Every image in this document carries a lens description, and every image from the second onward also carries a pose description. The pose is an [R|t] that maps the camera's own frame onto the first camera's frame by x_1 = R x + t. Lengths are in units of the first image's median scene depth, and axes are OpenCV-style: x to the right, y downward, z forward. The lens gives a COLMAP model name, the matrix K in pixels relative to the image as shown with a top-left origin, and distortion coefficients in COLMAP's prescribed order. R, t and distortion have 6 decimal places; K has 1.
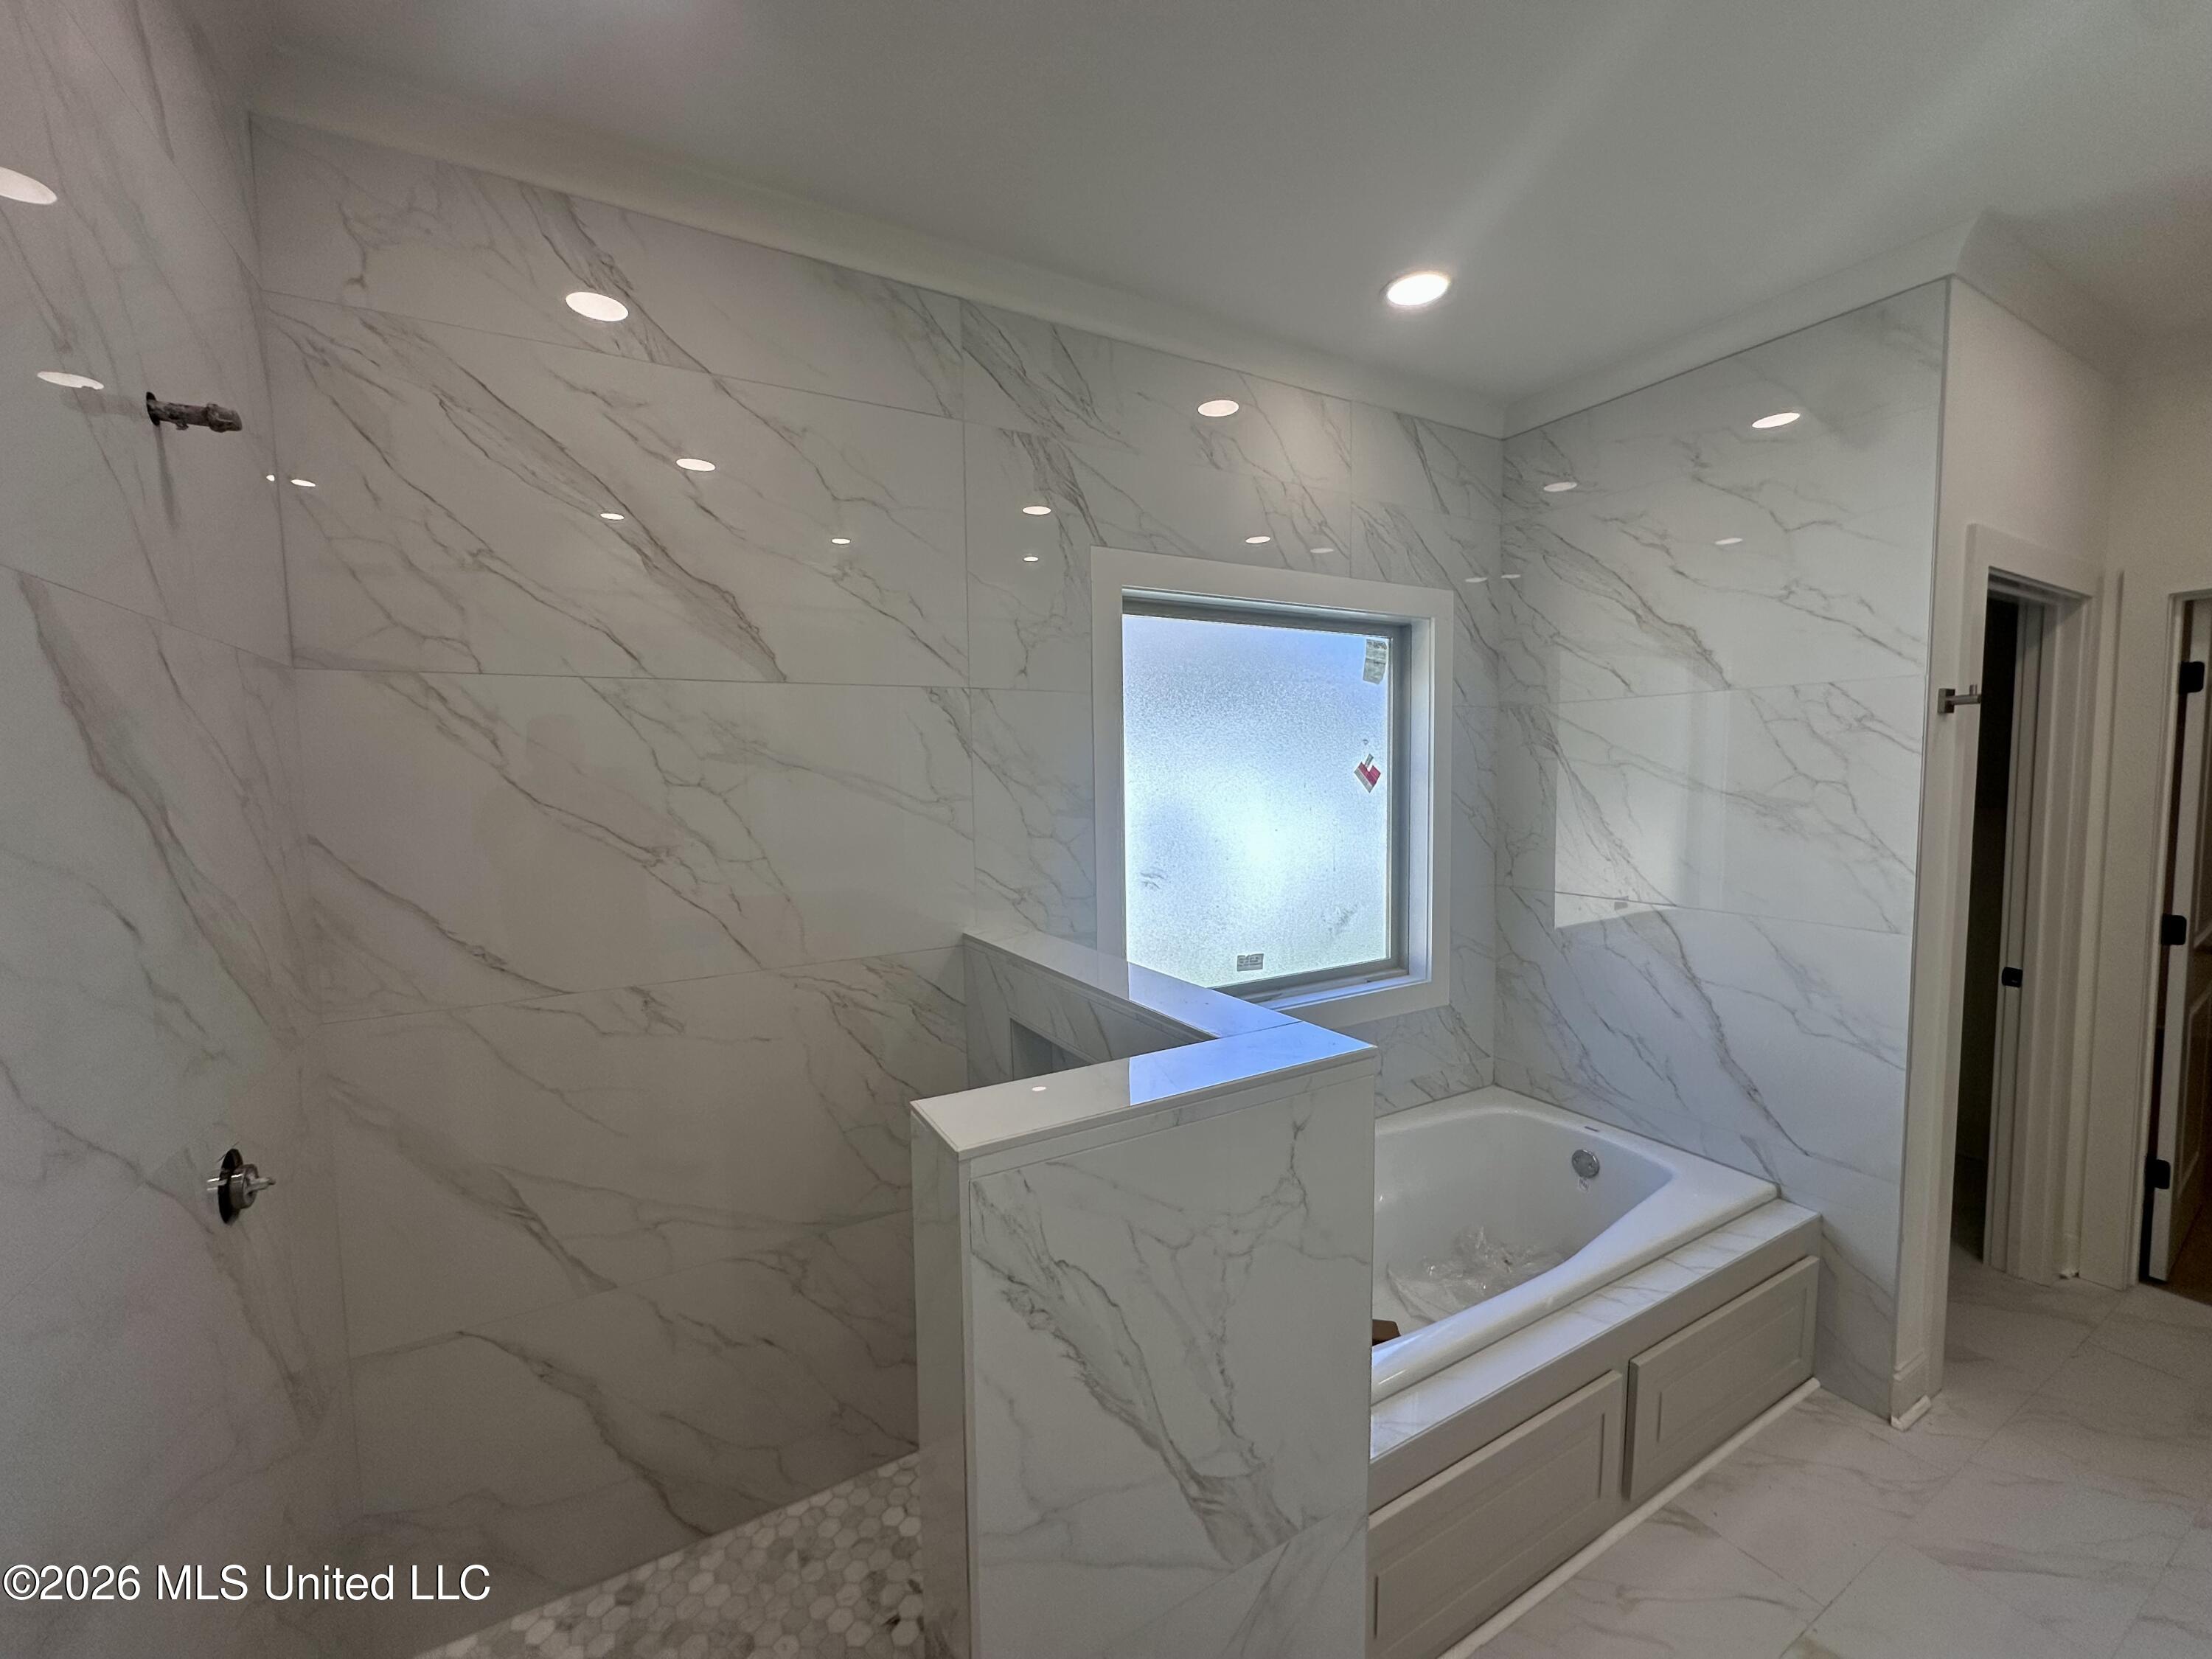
lens RADIAL K [[882.8, 0, 1110.9], [0, 882.8, 830.3], [0, 0, 1]] dist [-0.004818, 0.001381]
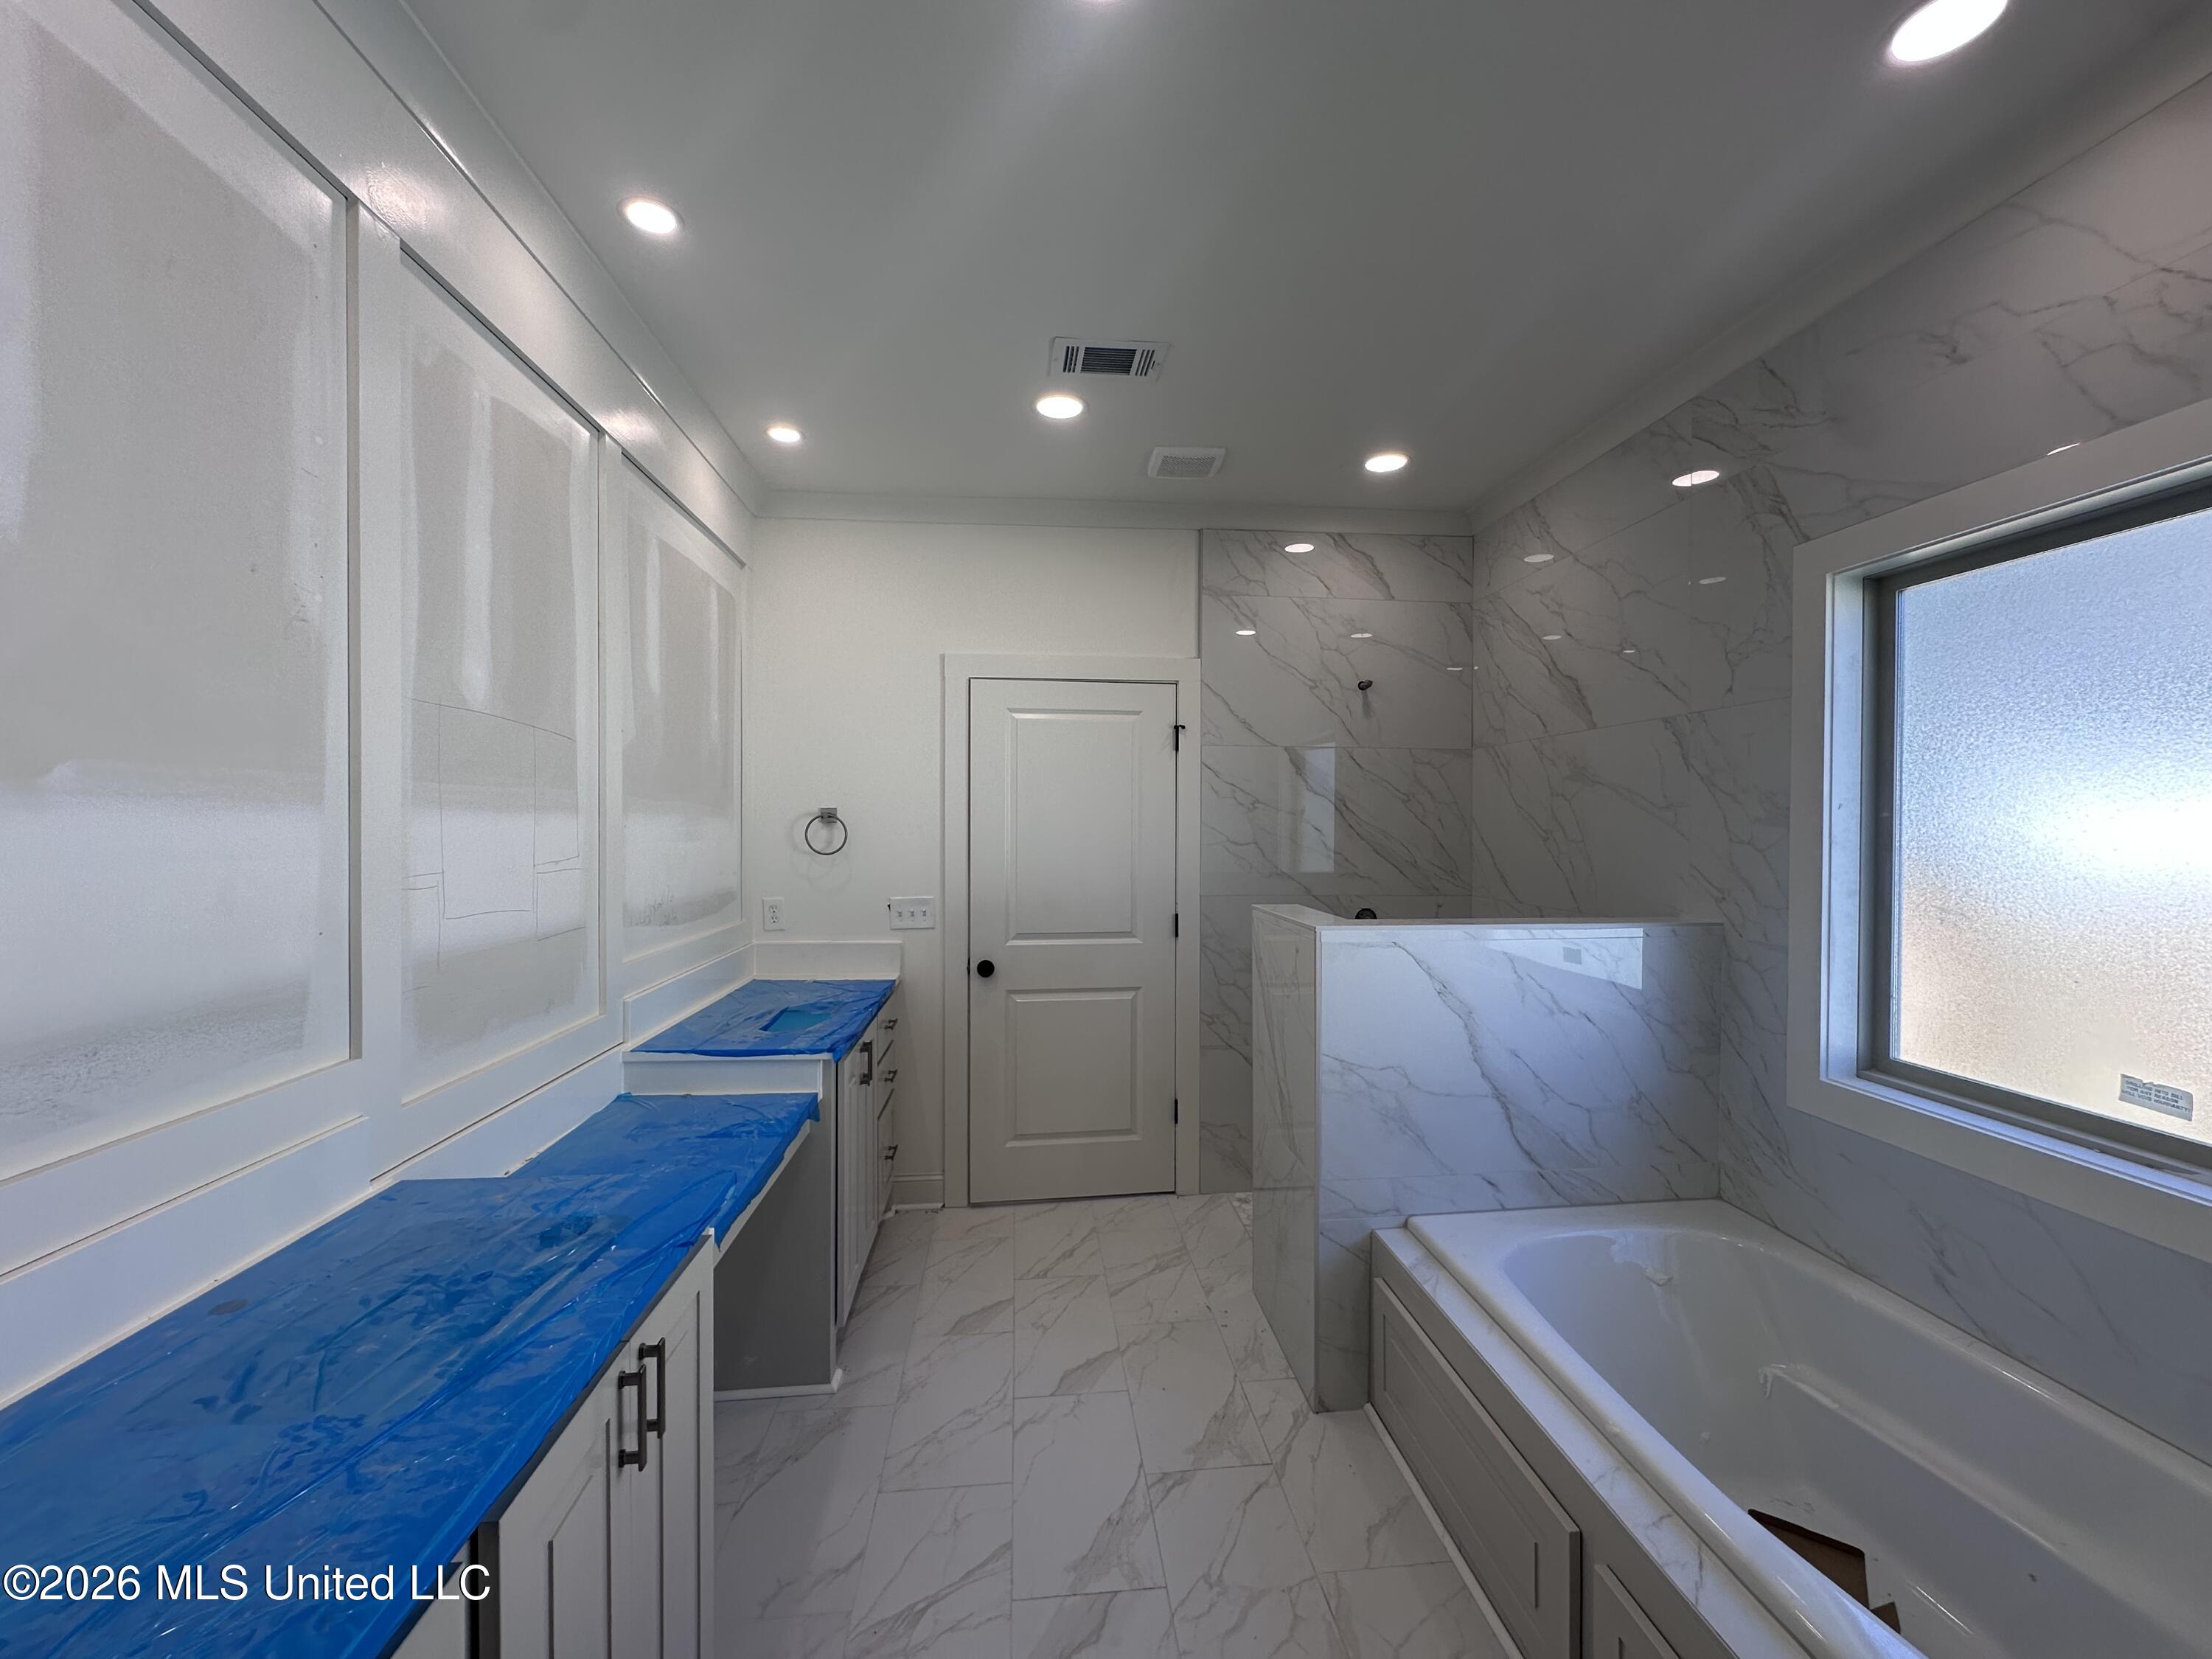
lens RADIAL K [[882.8, 0, 1108.9], [0, 882.8, 829.4], [0, 0, 1]] dist [-0.004818, 0.001381]
pose [[-0.407128, 0.020365, -0.913144, 1.252640], [-0.063138, 0.996732, 0.050380, -0.014144], [0.911186, 0.078165, -0.404512, 0.774652]]
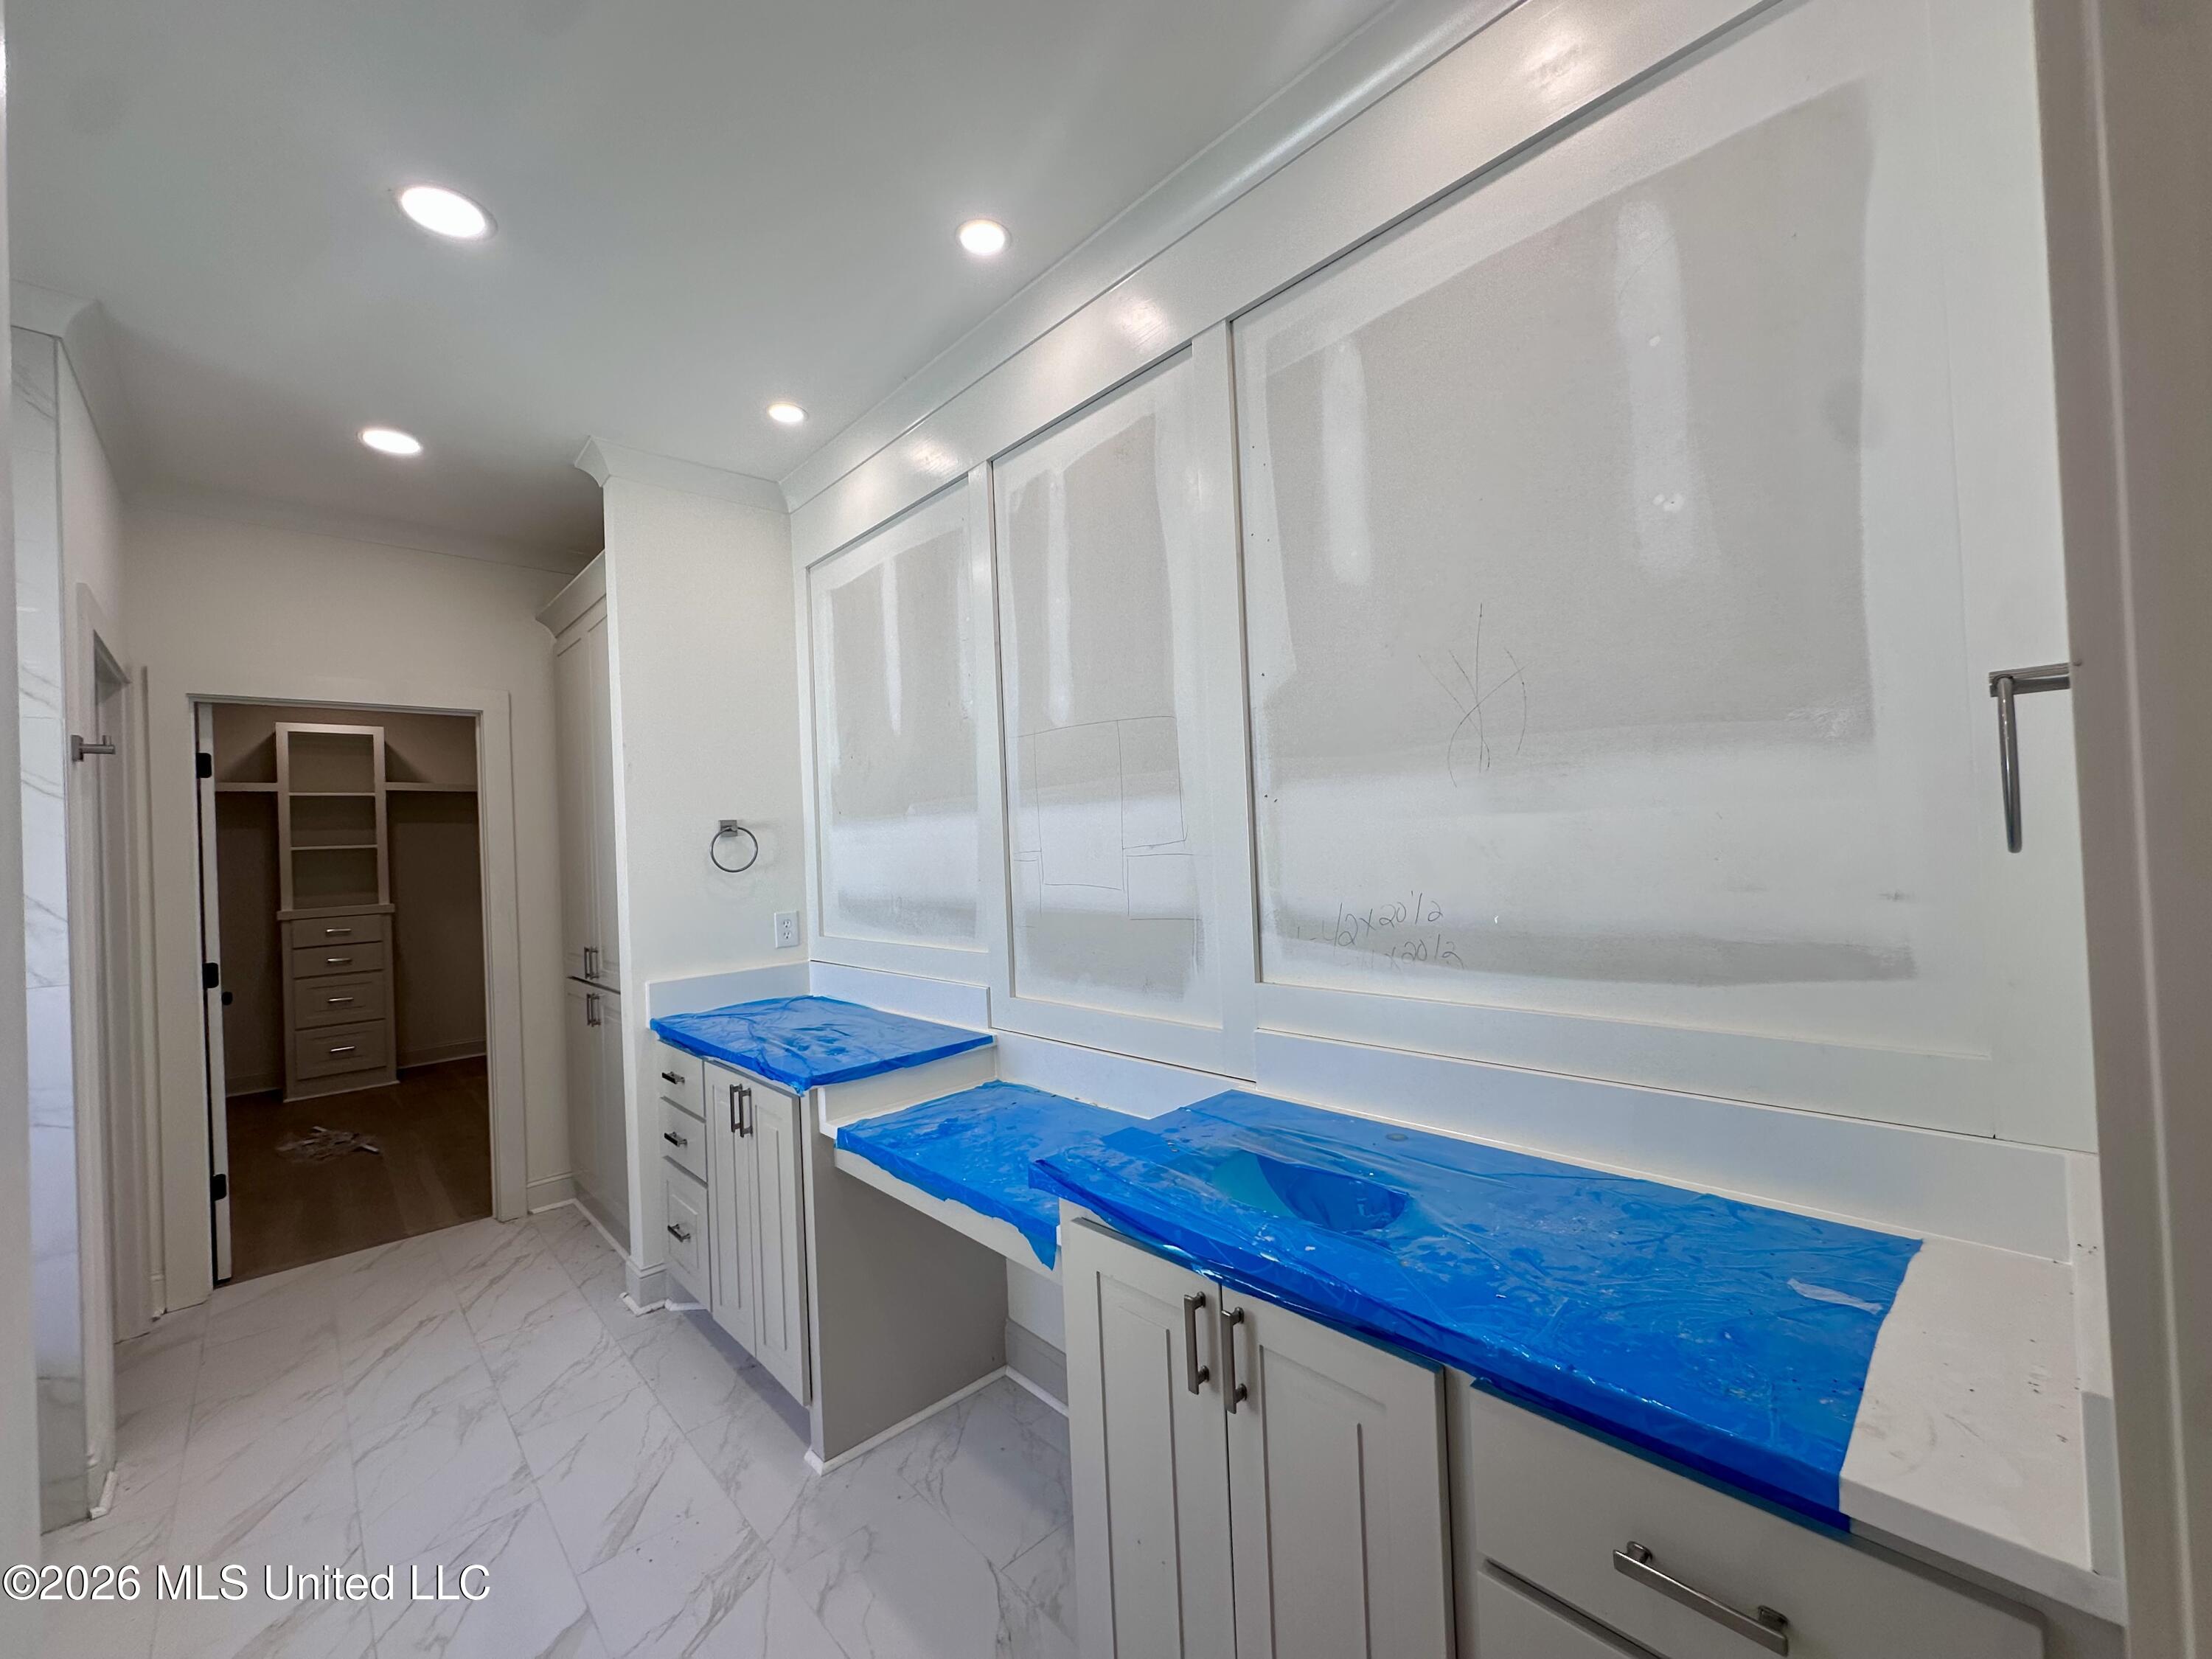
lens RADIAL K [[882.8, 0, 1114.9], [0, 882.8, 829.7], [0, 0, 1]] dist [-0.004818, 0.001381]
pose [[-0.234306, 0.038694, 0.971392, -0.303079], [0.117330, 0.993029, -0.011256, 0.096366], [-0.965057, 0.111336, -0.237213, 0.102516]]
